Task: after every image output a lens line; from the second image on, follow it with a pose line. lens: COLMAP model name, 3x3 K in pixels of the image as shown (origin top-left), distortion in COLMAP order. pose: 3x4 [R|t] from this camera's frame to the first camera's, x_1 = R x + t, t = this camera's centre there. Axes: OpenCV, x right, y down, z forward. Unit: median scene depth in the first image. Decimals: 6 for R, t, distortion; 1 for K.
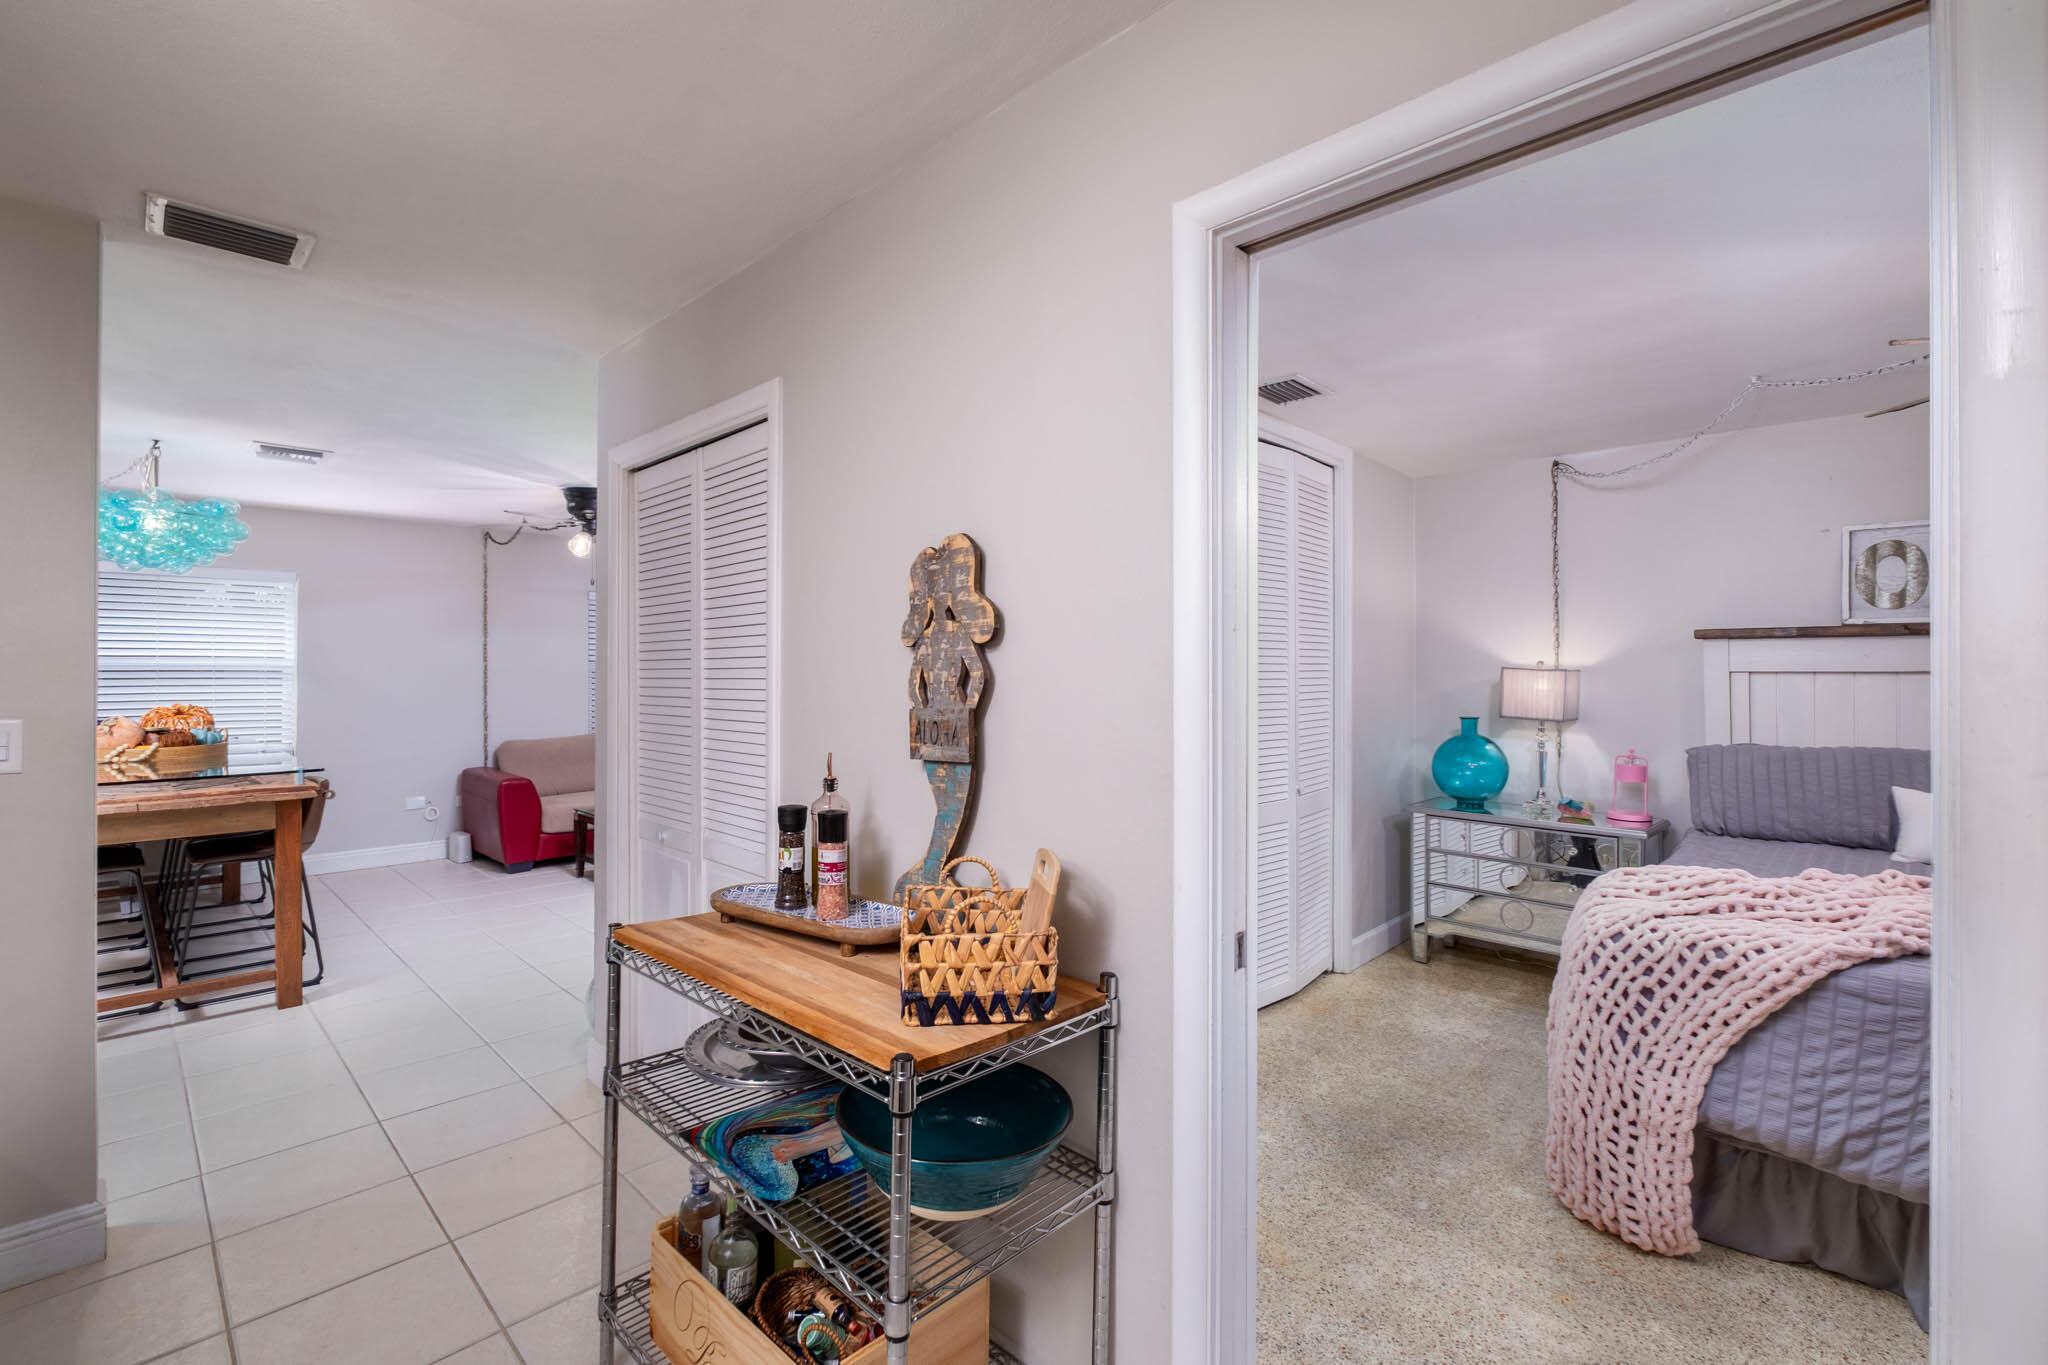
lens RADIAL K [[891.2, 0, 1024.0], [0, 891.2, 682.5], [0, 0, 1]] dist [-0.000362, -0.000101]
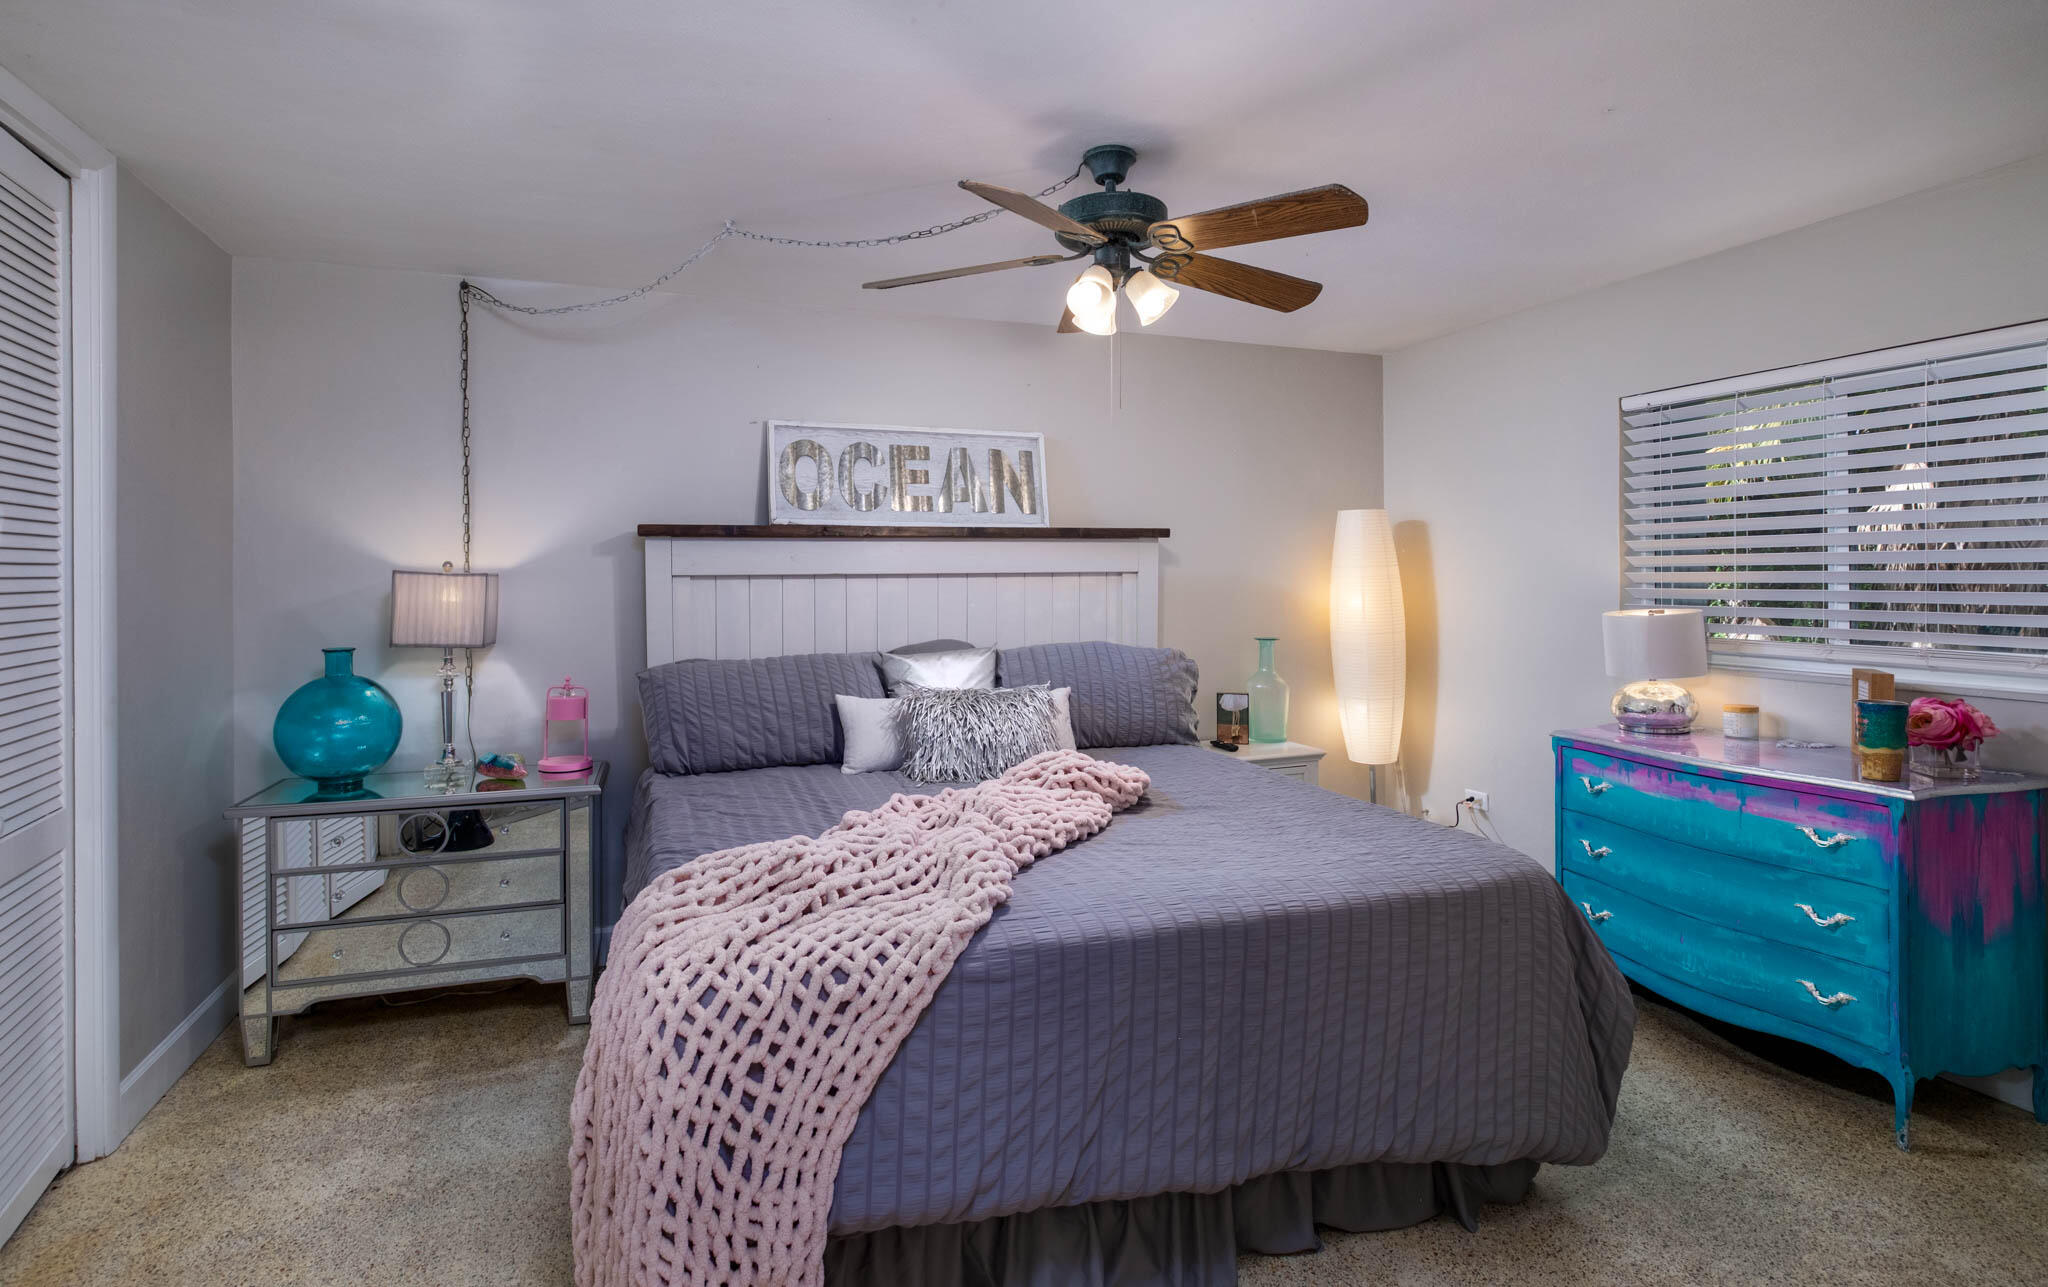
lens RADIAL K [[1007.0, 0, 1022.8], [0, 1007.0, 573.2], [0, 0, 1]] dist [-0.008608, -0.000312]
pose [[0.429959, 0.000542, 0.902848, 0.123625], [0.015846, 0.999841, -0.008147, -0.002944], [-0.902709, 0.017809, 0.429883, 0.494915]]
